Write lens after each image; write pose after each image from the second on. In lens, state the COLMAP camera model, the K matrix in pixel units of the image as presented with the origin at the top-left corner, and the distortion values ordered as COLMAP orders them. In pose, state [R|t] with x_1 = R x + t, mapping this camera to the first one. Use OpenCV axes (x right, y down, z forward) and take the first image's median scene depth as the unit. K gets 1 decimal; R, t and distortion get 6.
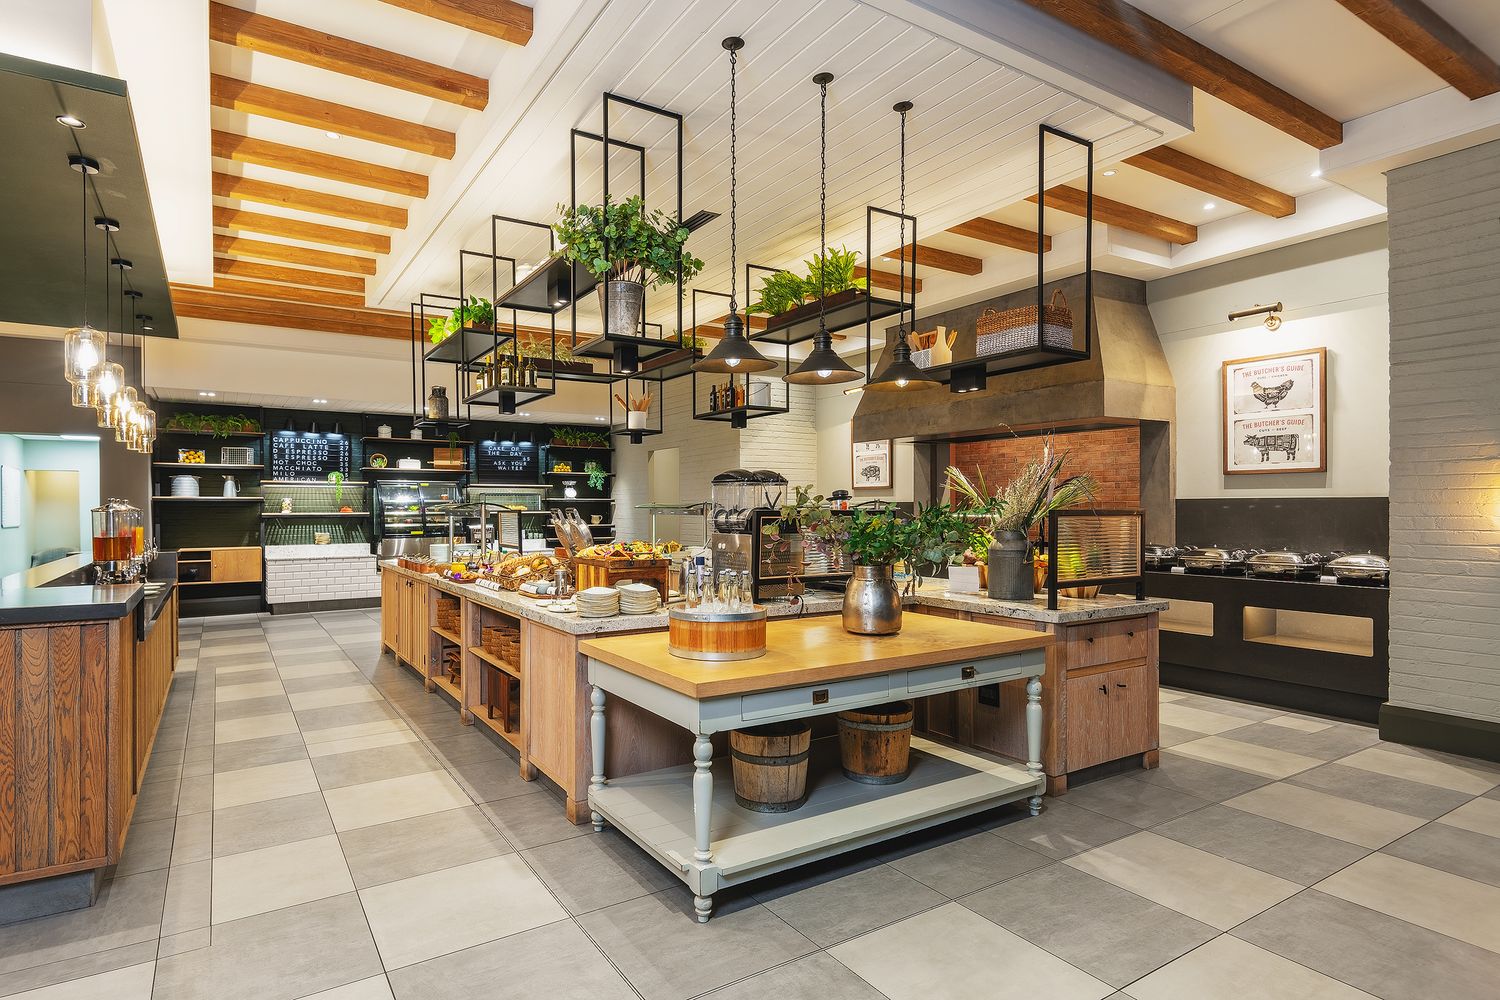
lens RADIAL K [[786.7, 0, 747.4], [0, 786.7, 512.3], [0, 0, 1]] dist [0.010698, -0.003703]
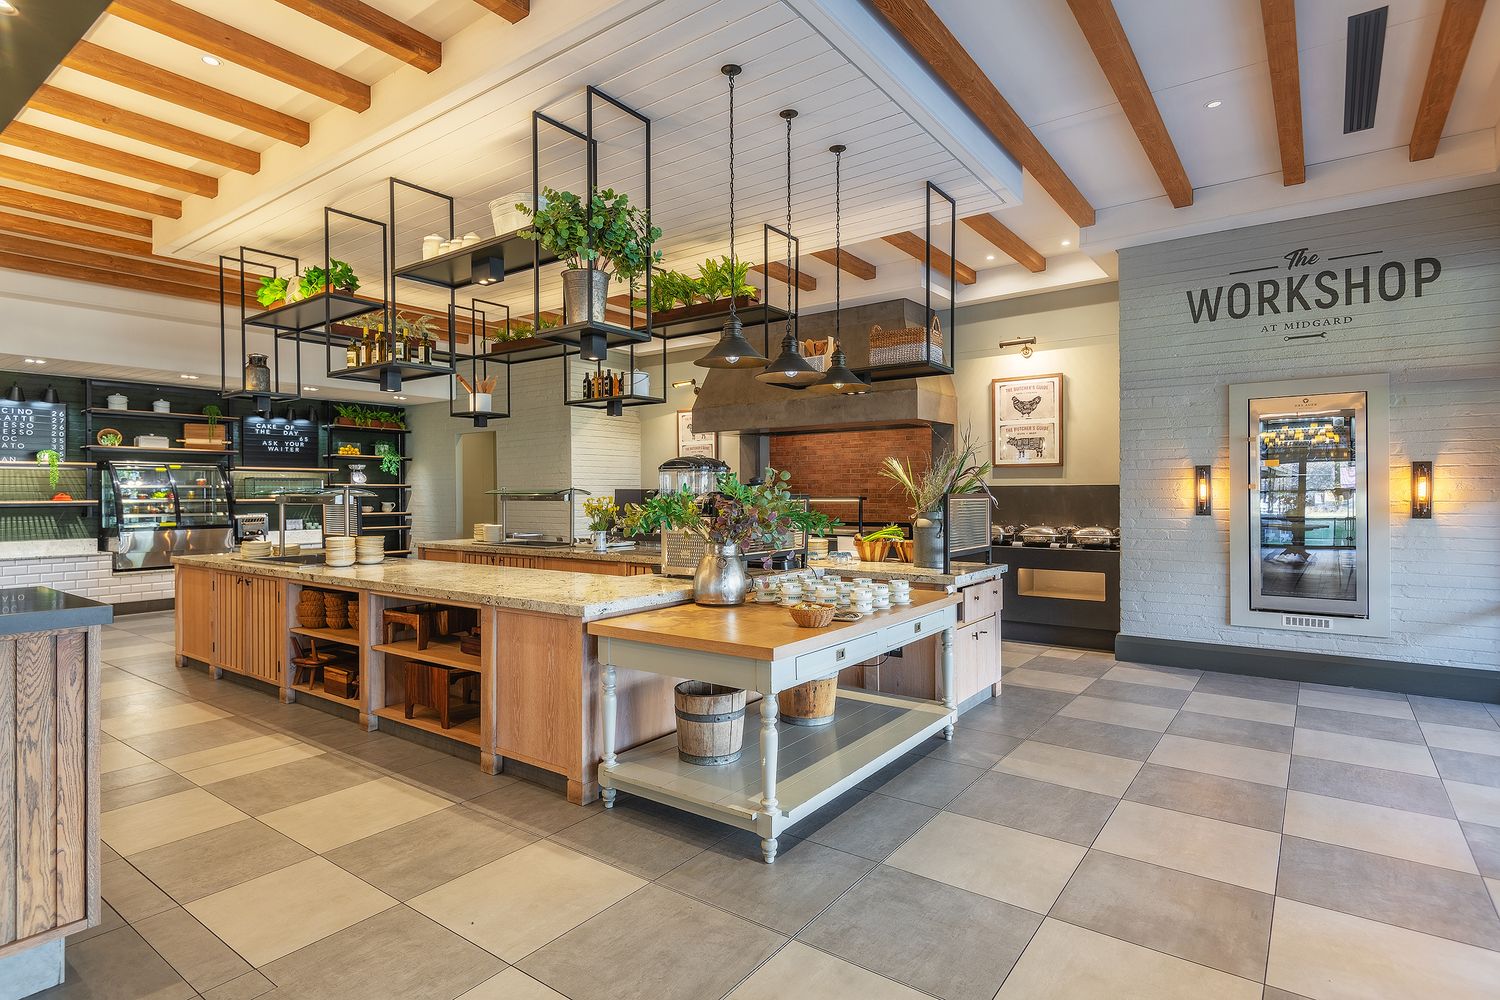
lens RADIAL K [[768.7, 0, 758.9], [0, 768.7, 494.7], [0, 0, 1]] dist [0.008365, -0.008612]
pose [[0.922142, -0.001124, 0.386849, -0.269273], [0.003801, 0.999974, -0.006155, 0.003255], [-0.386832, 0.007146, 0.922123, -0.000842]]
